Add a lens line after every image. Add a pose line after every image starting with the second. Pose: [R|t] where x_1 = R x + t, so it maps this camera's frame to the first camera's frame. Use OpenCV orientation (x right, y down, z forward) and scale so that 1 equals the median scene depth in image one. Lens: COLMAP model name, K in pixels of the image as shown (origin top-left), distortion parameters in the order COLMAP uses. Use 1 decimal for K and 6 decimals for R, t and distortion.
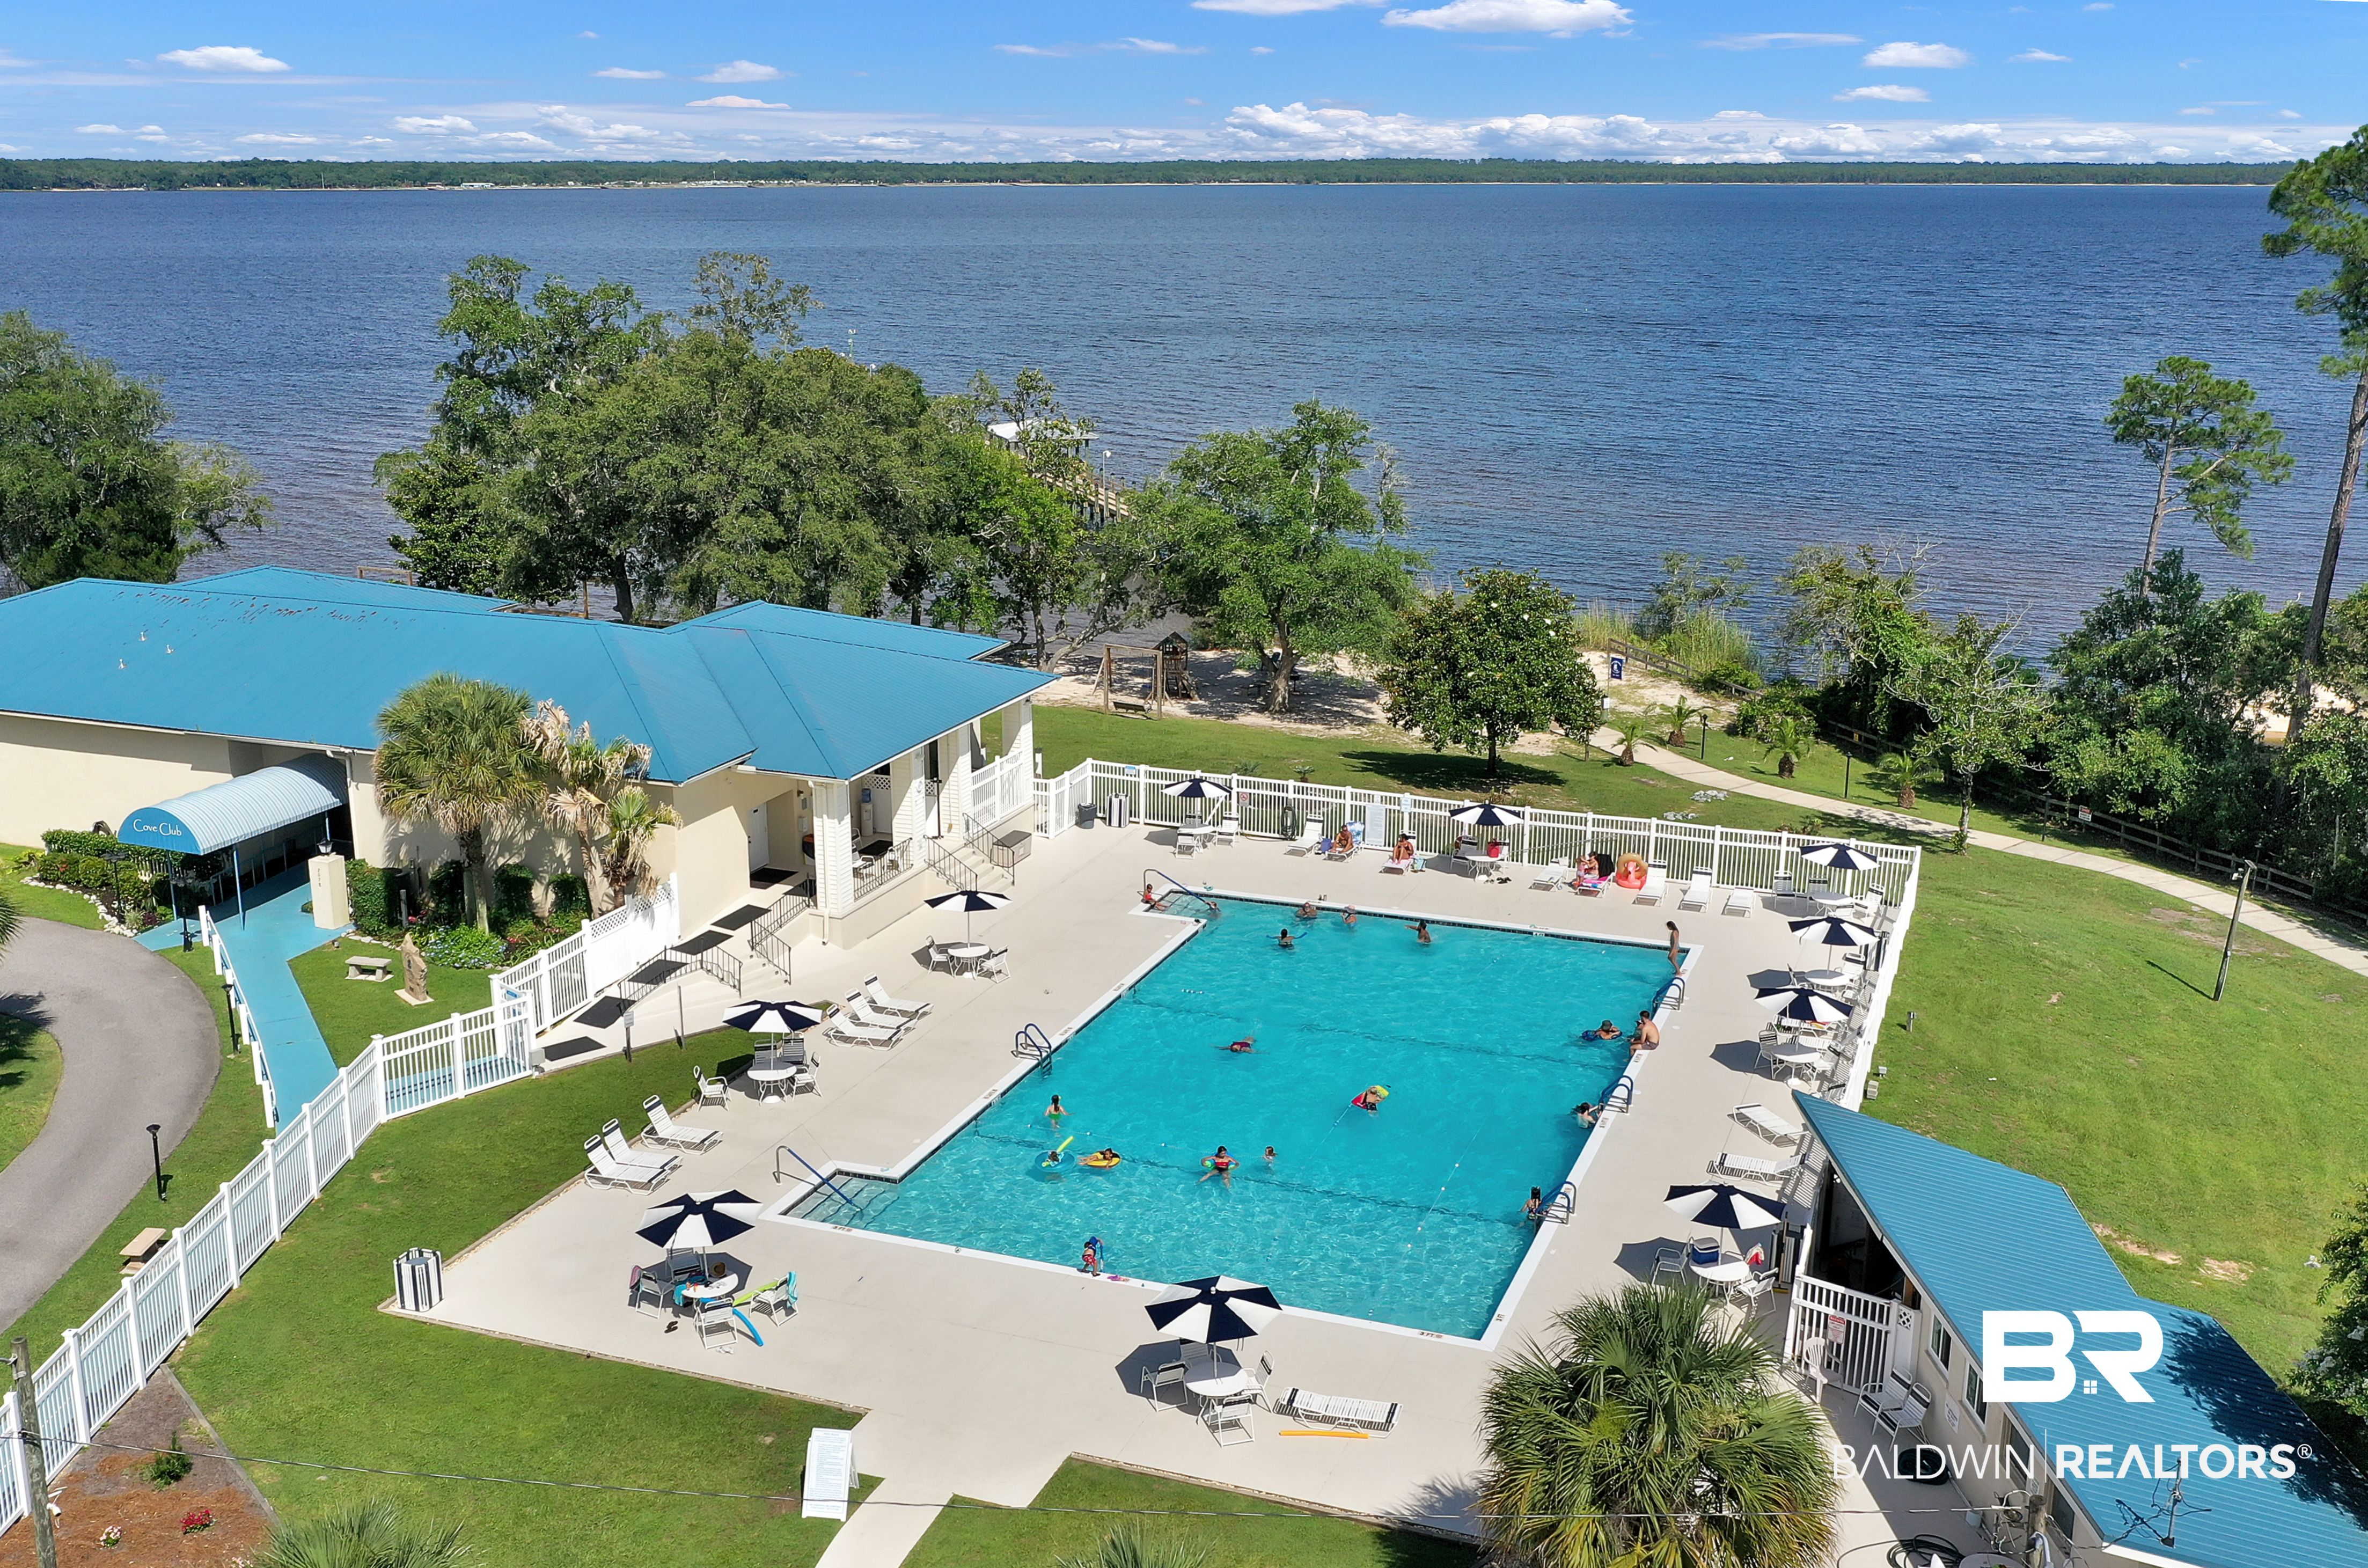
lens RADIAL K [[2334.8, 0, 1167.1], [0, 2334.8, 782.8], [0, 0, 1]] dist [0.014764, 0.000868]
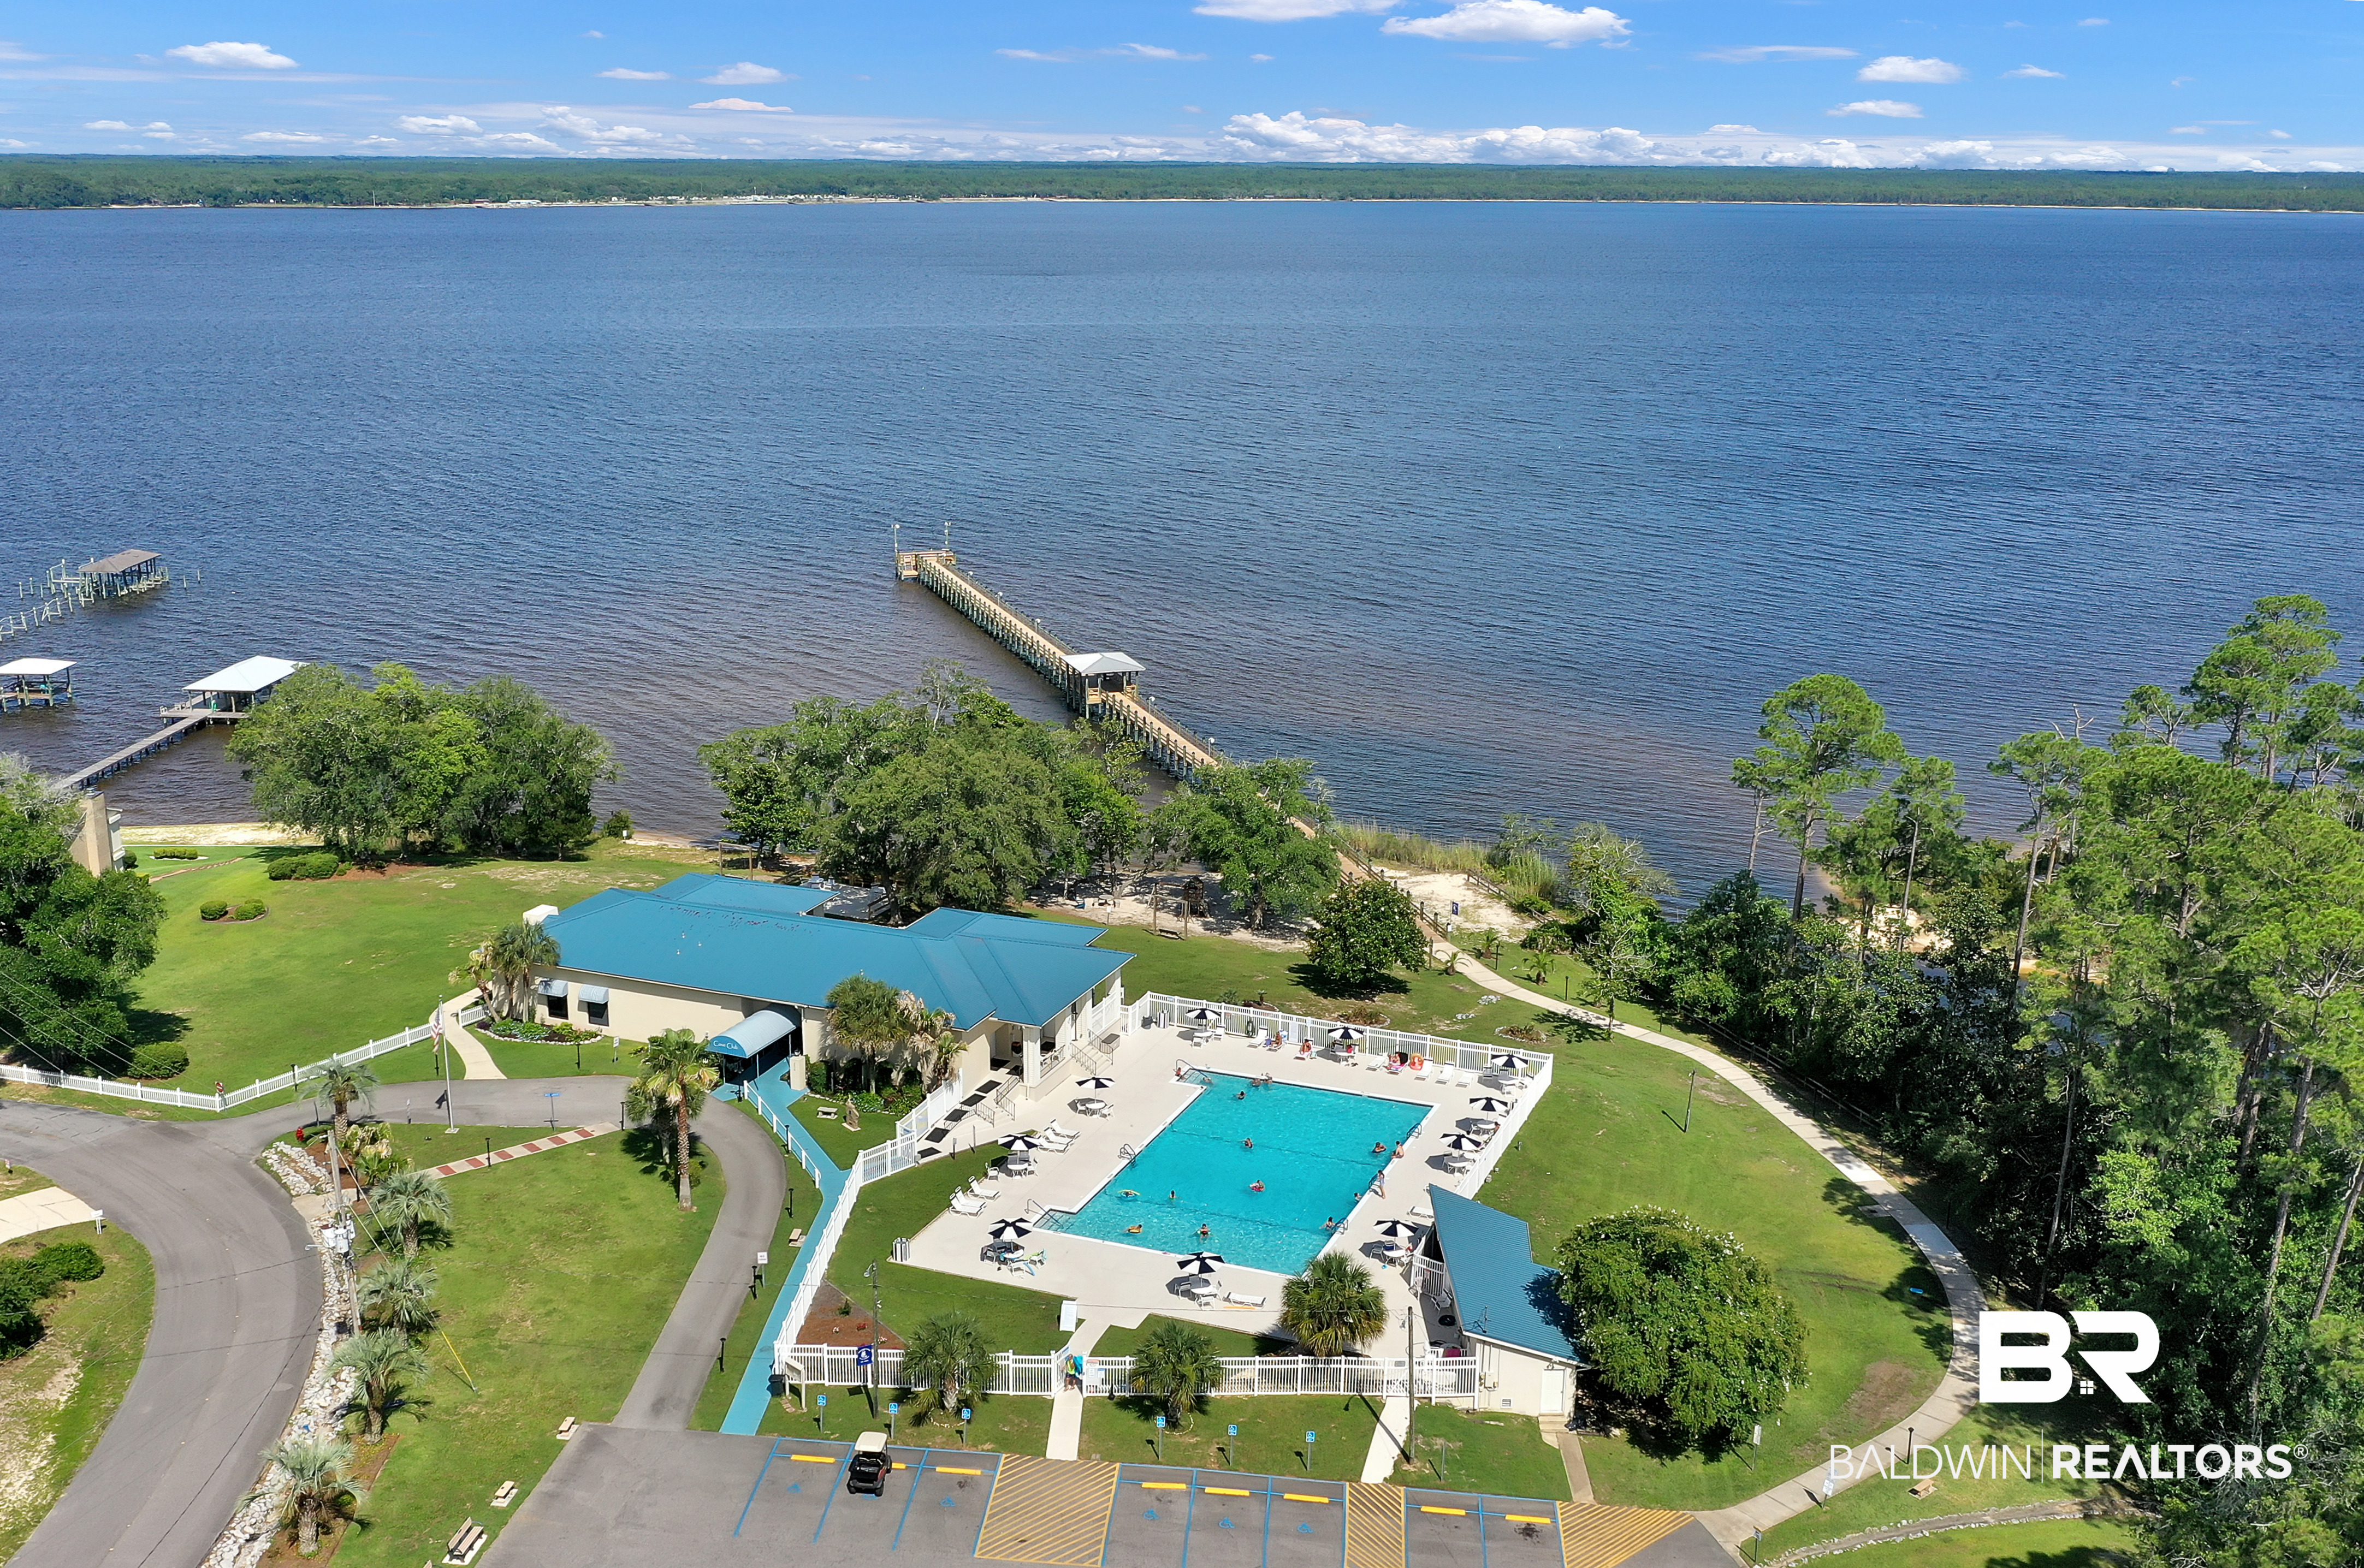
lens RADIAL K [[2330.5, 0, 1165.1], [0, 2330.5, 782.8], [0, 0, 1]] dist [0.014764, 0.000868]
pose [[0.999860, 0.009938, -0.013431, 0.005007], [-0.009987, 0.999944, -0.003562, -0.193971], [0.013395, 0.003695, 0.999903, -1.024790]]
